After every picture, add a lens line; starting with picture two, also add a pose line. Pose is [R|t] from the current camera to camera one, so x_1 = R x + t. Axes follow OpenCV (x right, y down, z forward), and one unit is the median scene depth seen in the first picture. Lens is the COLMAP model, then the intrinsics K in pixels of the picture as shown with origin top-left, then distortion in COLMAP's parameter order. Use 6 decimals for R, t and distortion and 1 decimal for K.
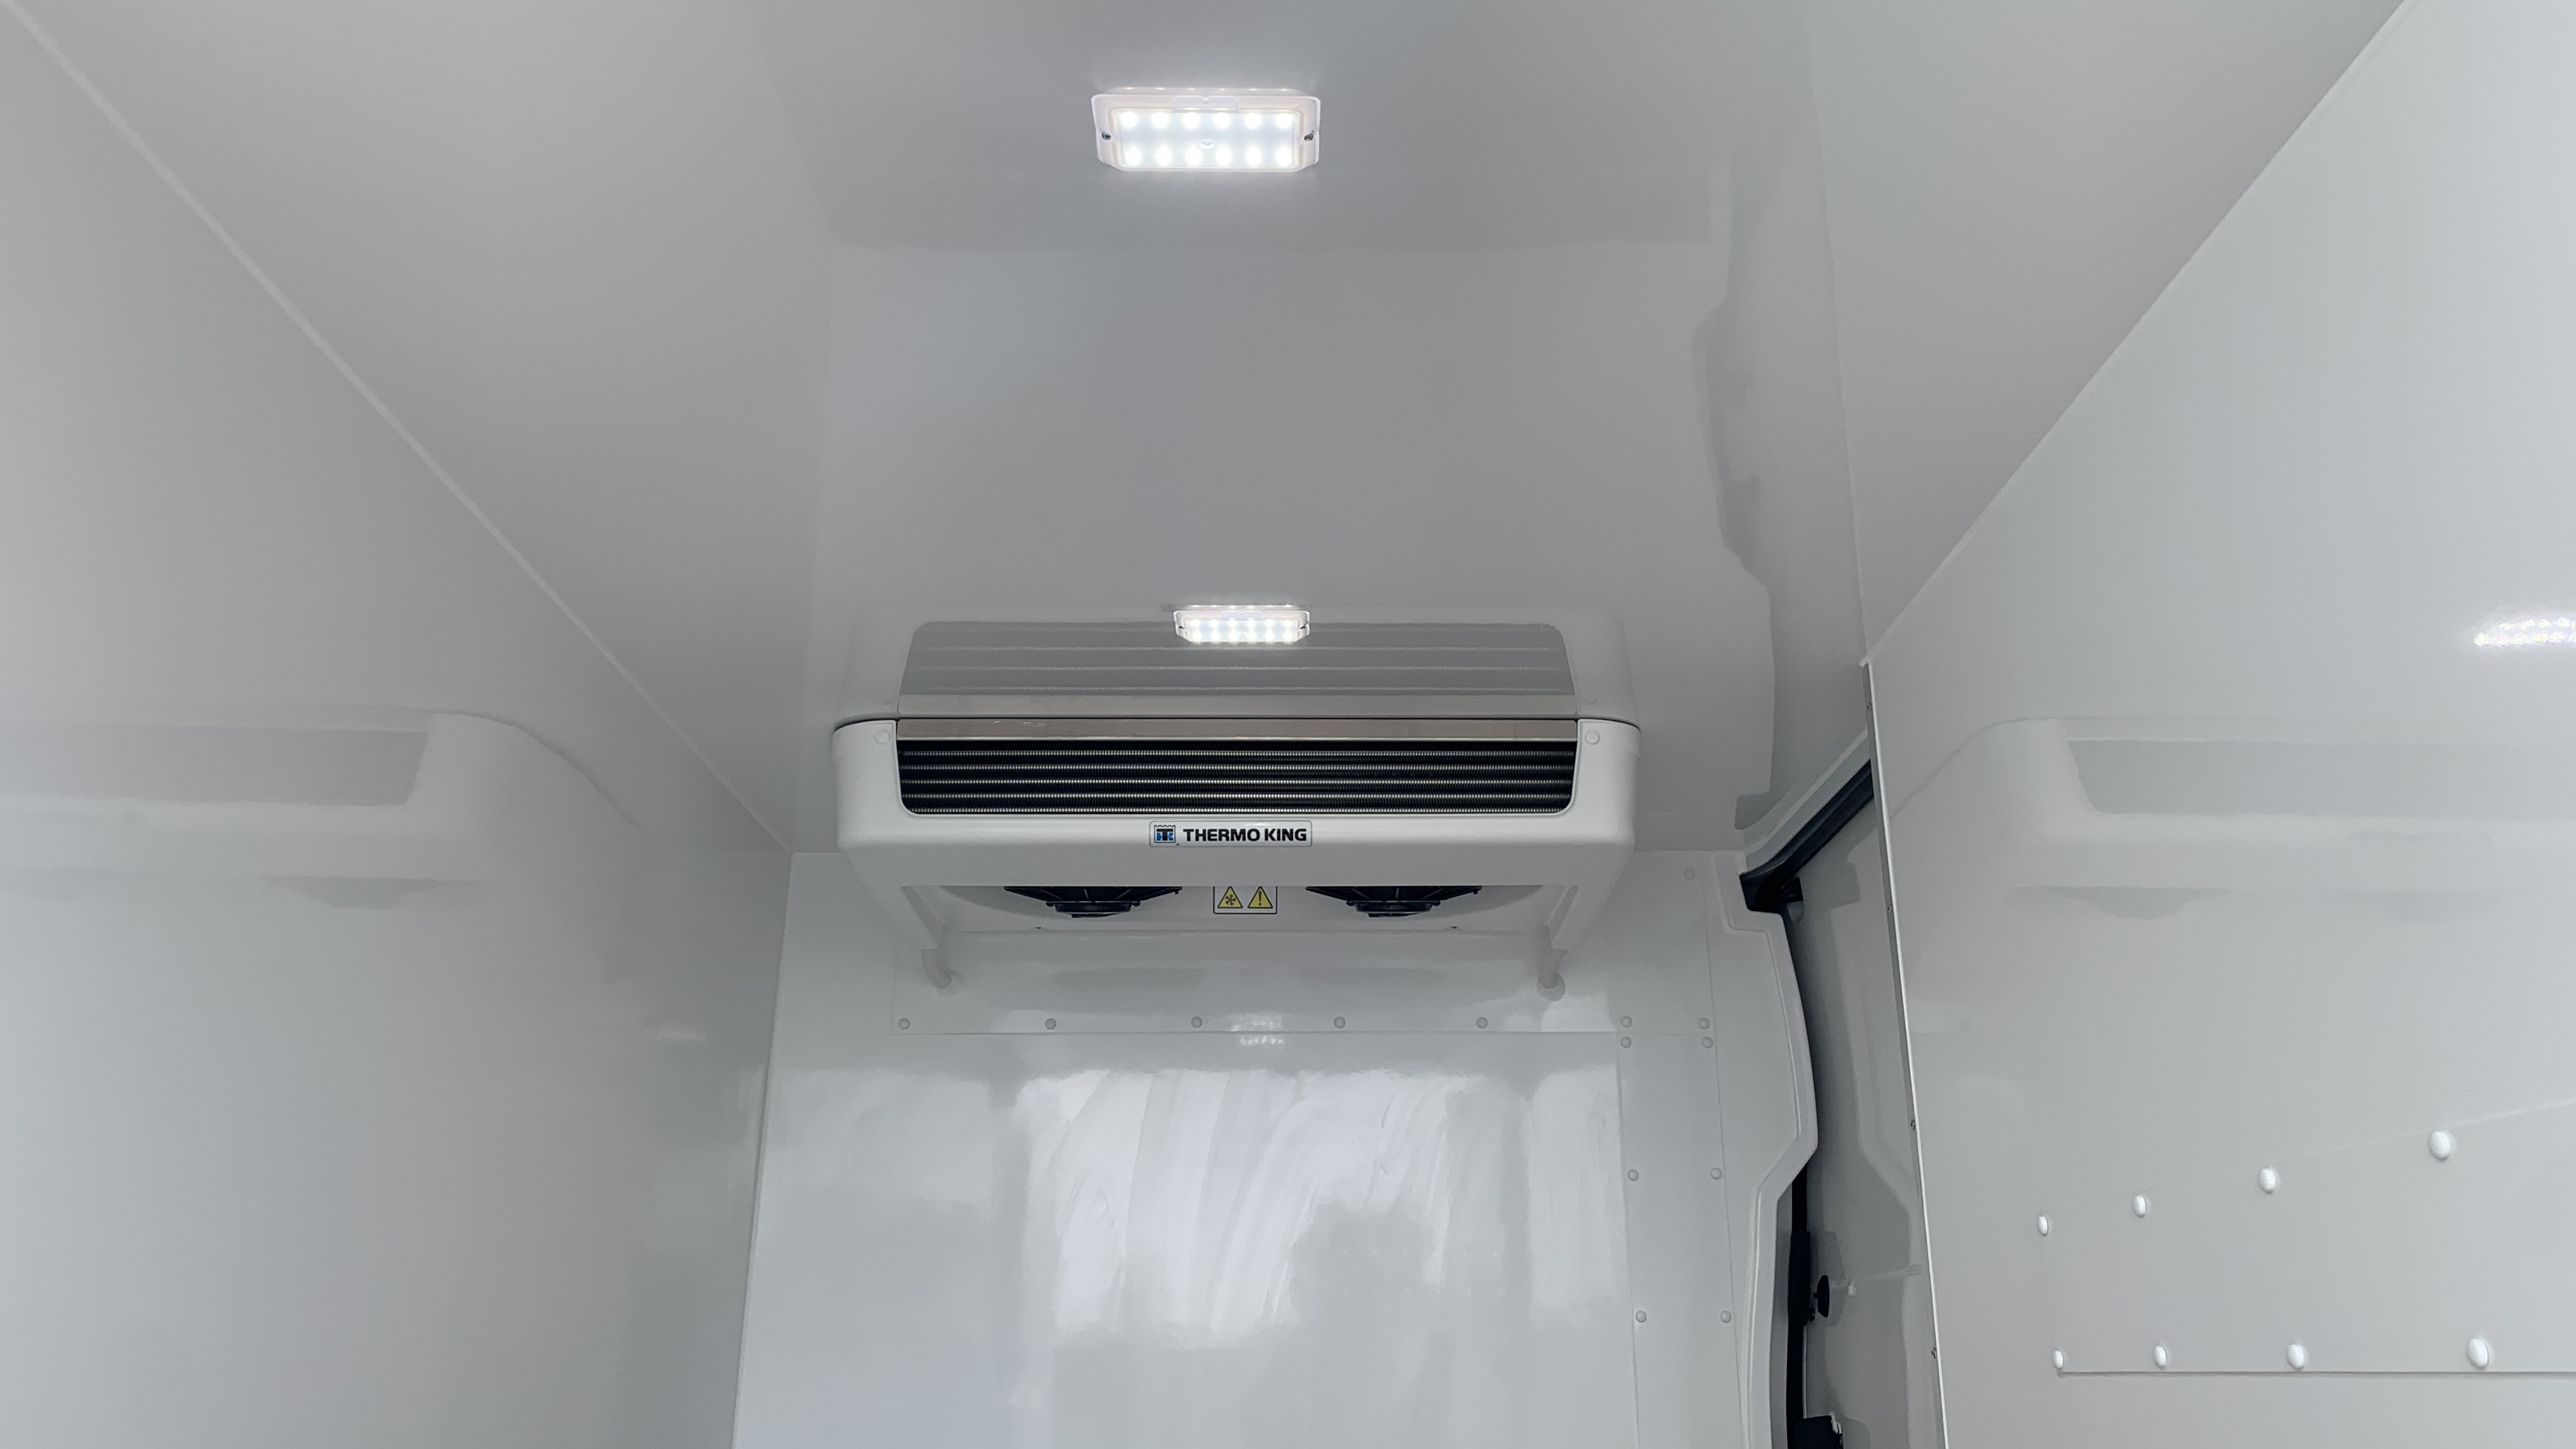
lens RADIAL K [[1963.1, 0, 1290.3], [0, 1963.1, 724.2], [0, 0, 1]] dist [0.033169, -0.039952]
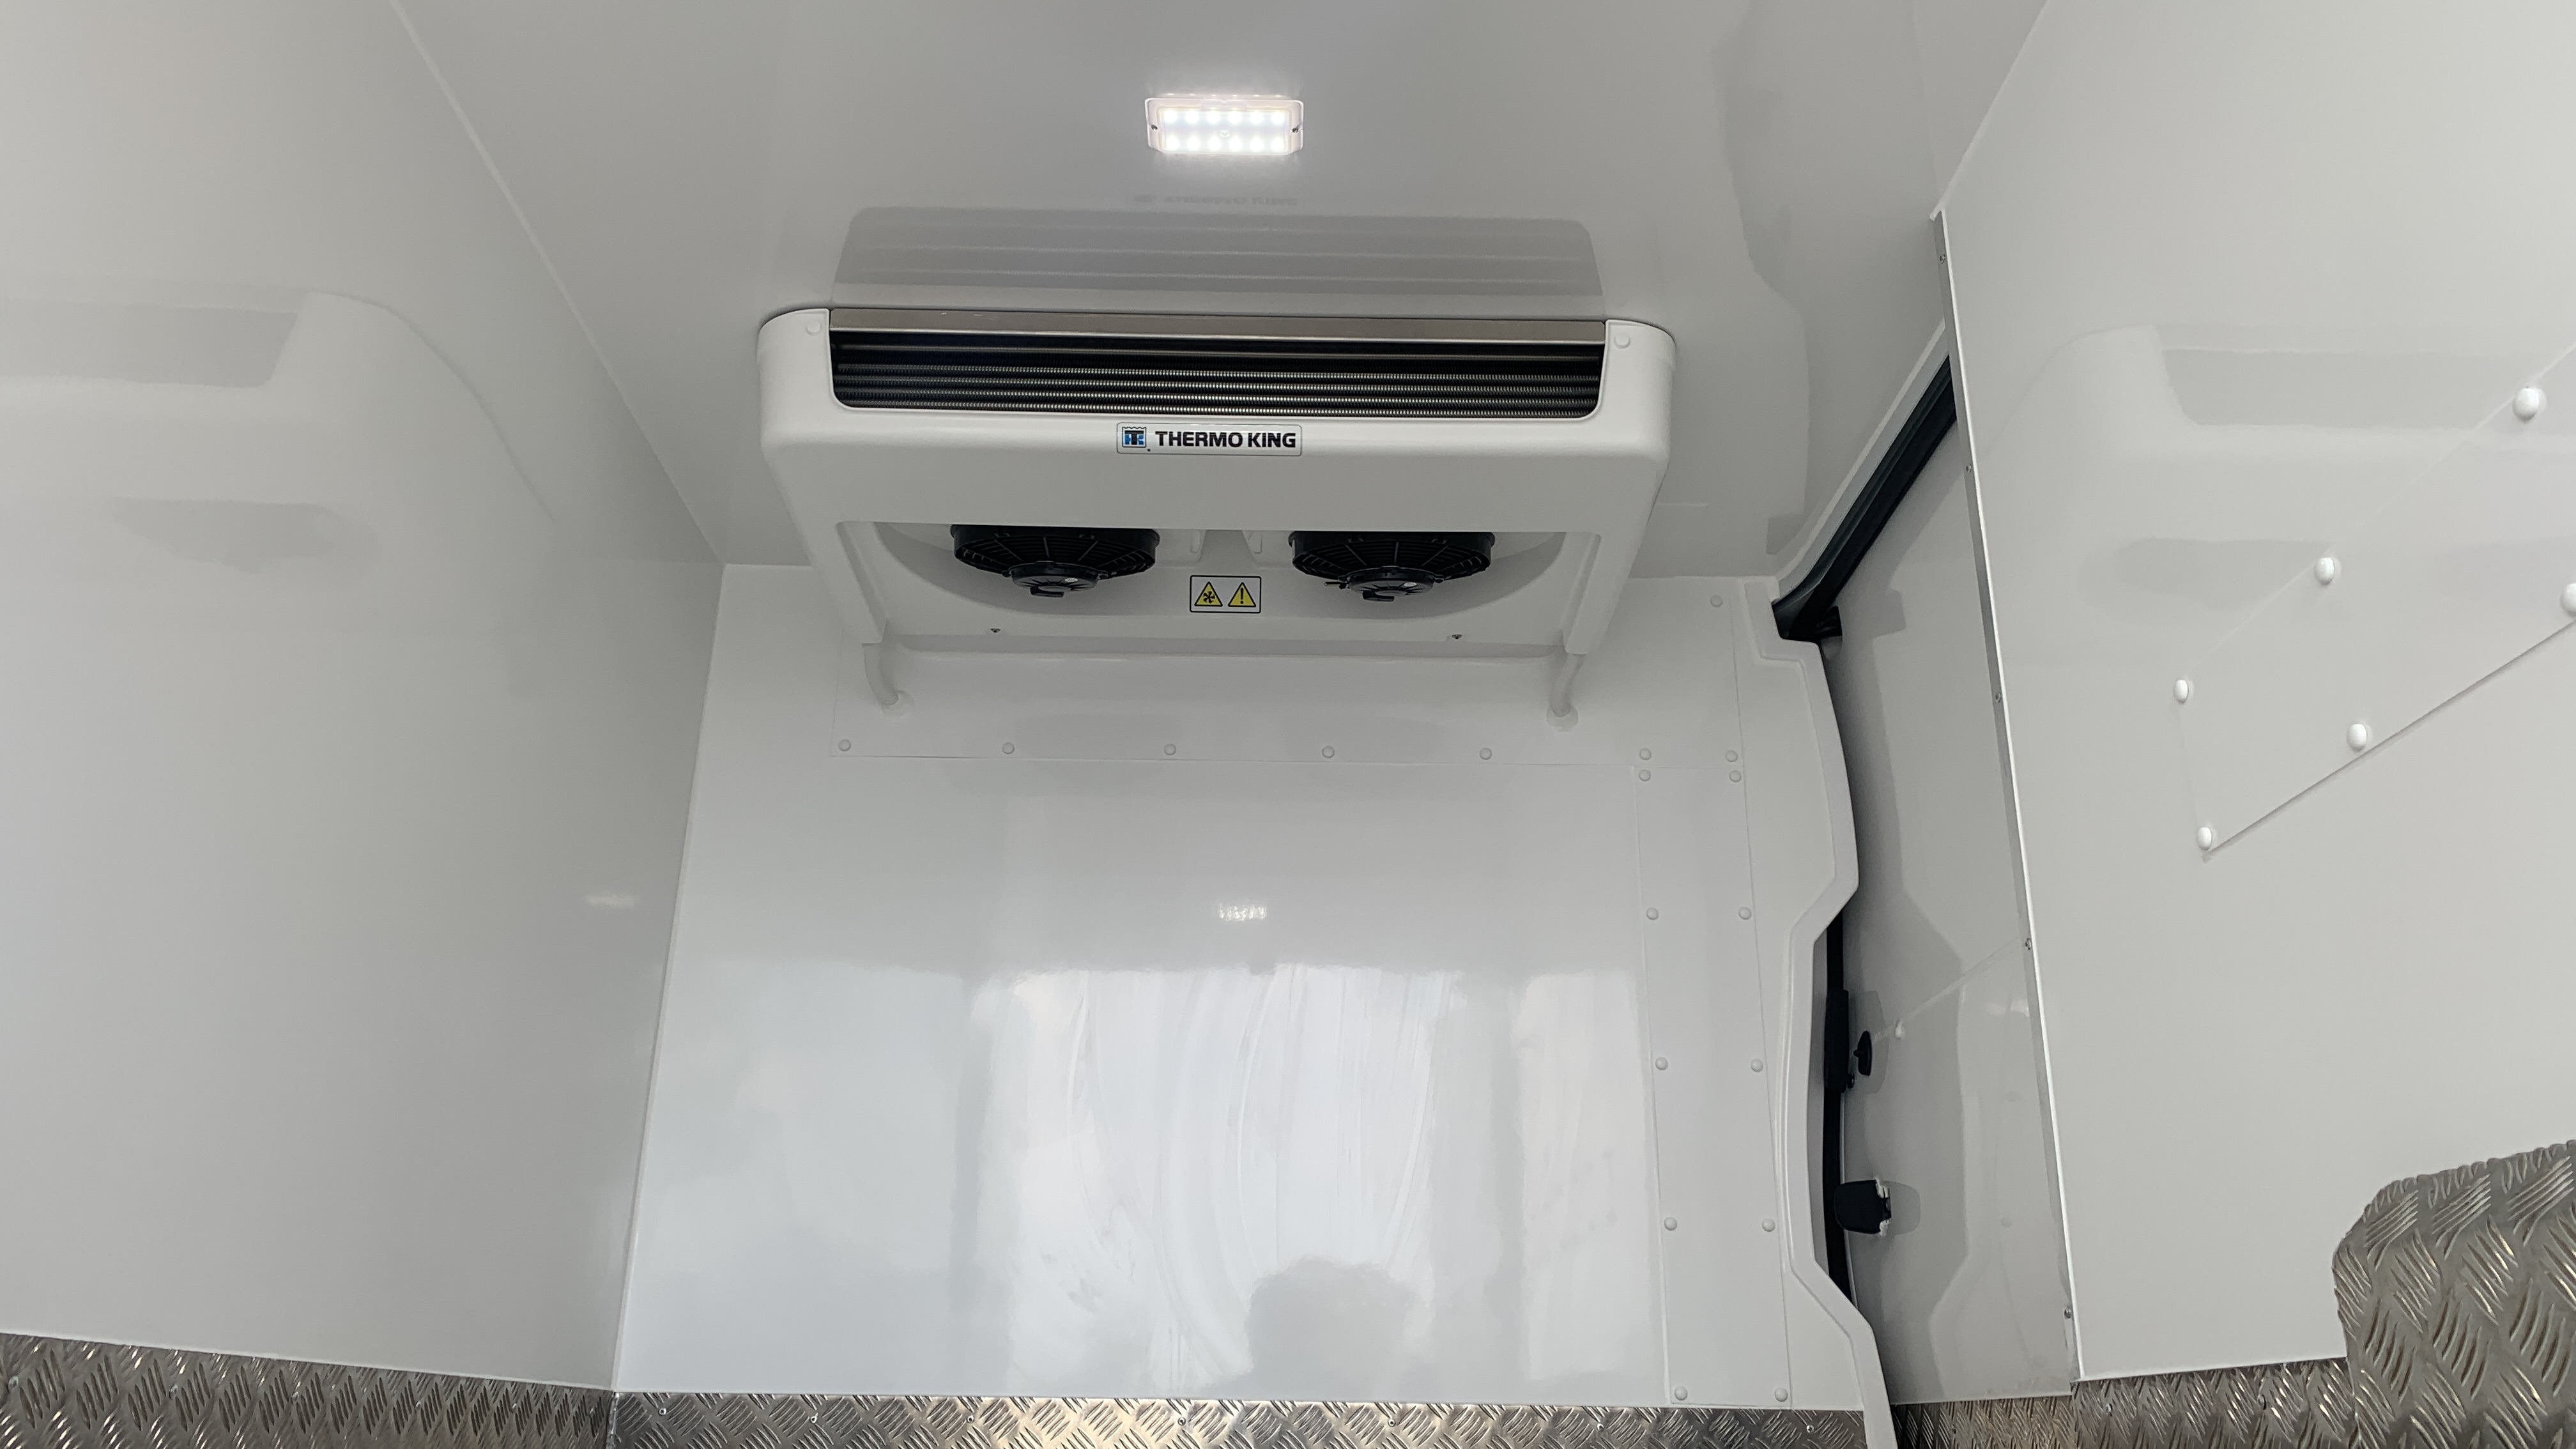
lens RADIAL K [[1963.1, 0, 1295.6], [0, 1963.1, 718.0], [0, 0, 1]] dist [0.033169, -0.039952]
pose [[0.999836, 0.014862, 0.010333, 0.000889], [-0.014444, 0.999117, -0.039461, 0.181709], [-0.010911, 0.039305, 0.999168, 0.106752]]
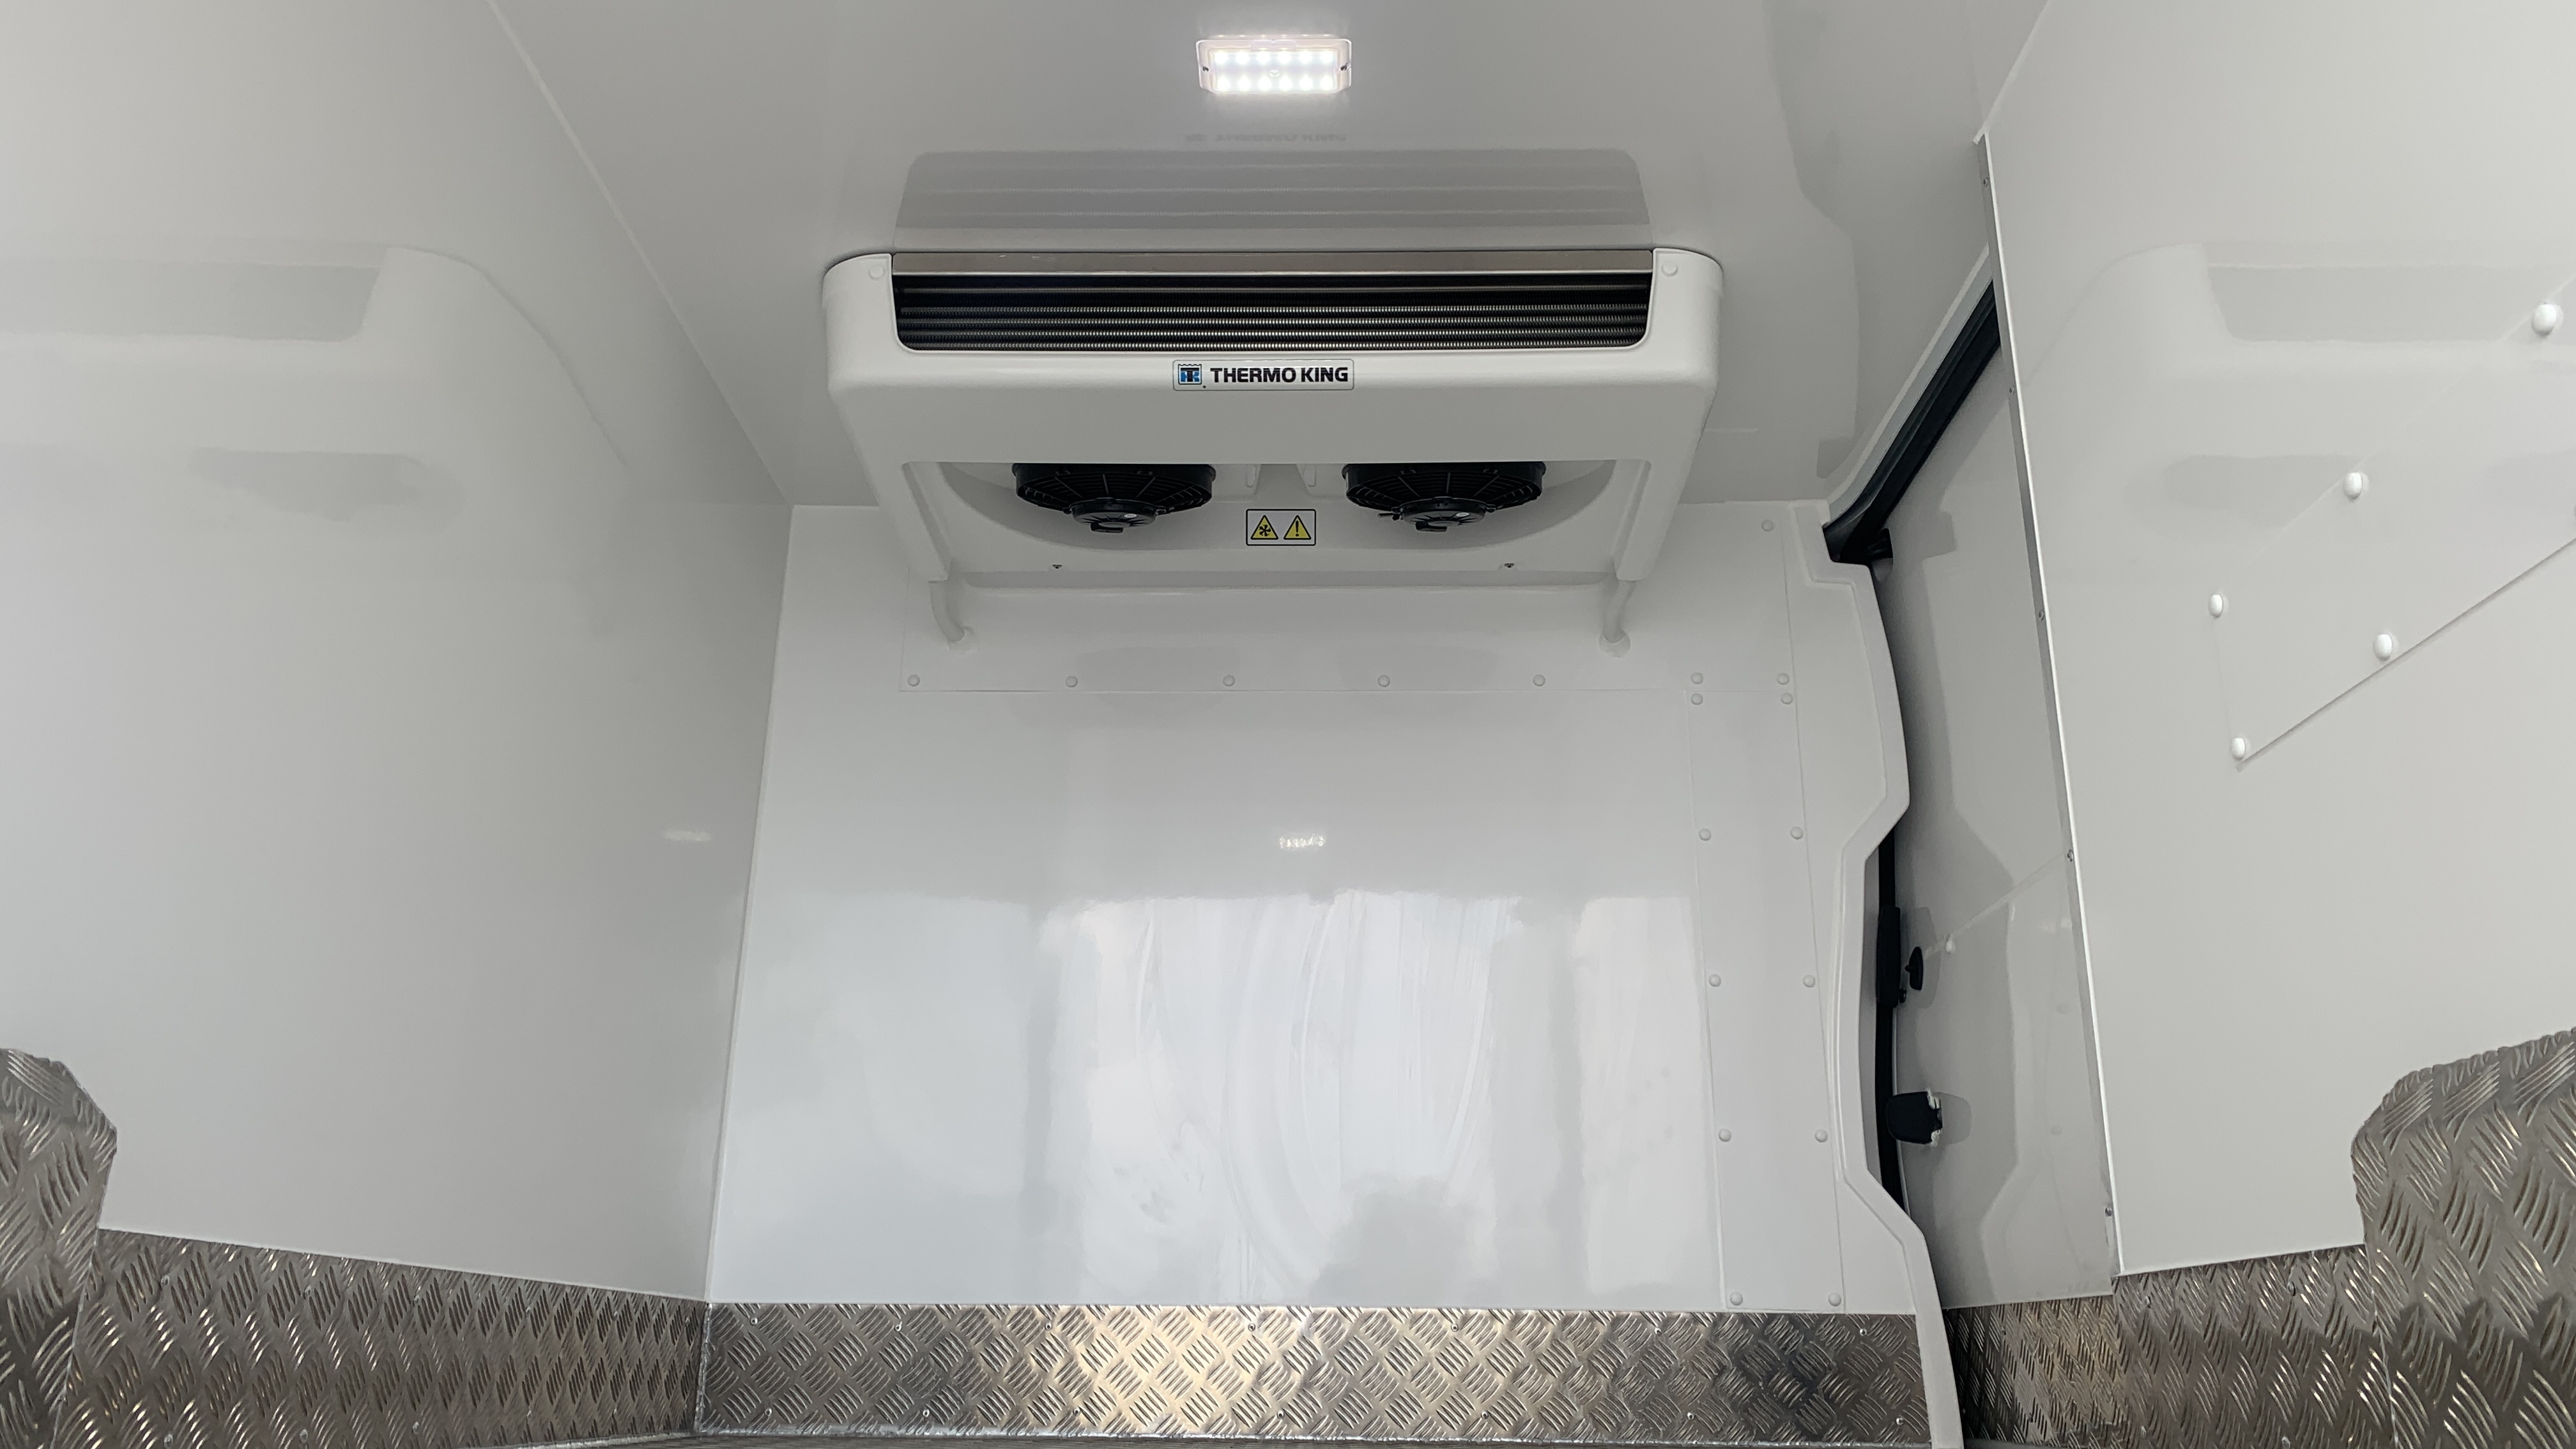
lens RADIAL K [[1963.1, 0, 1297.6], [0, 1963.1, 715.3], [0, 0, 1]] dist [0.033169, -0.039952]
pose [[0.999847, 0.000664, -0.017472, 0.000874], [-0.000774, 0.999980, -0.006307, 0.183874], [0.017467, 0.006319, 0.999827, 0.087388]]
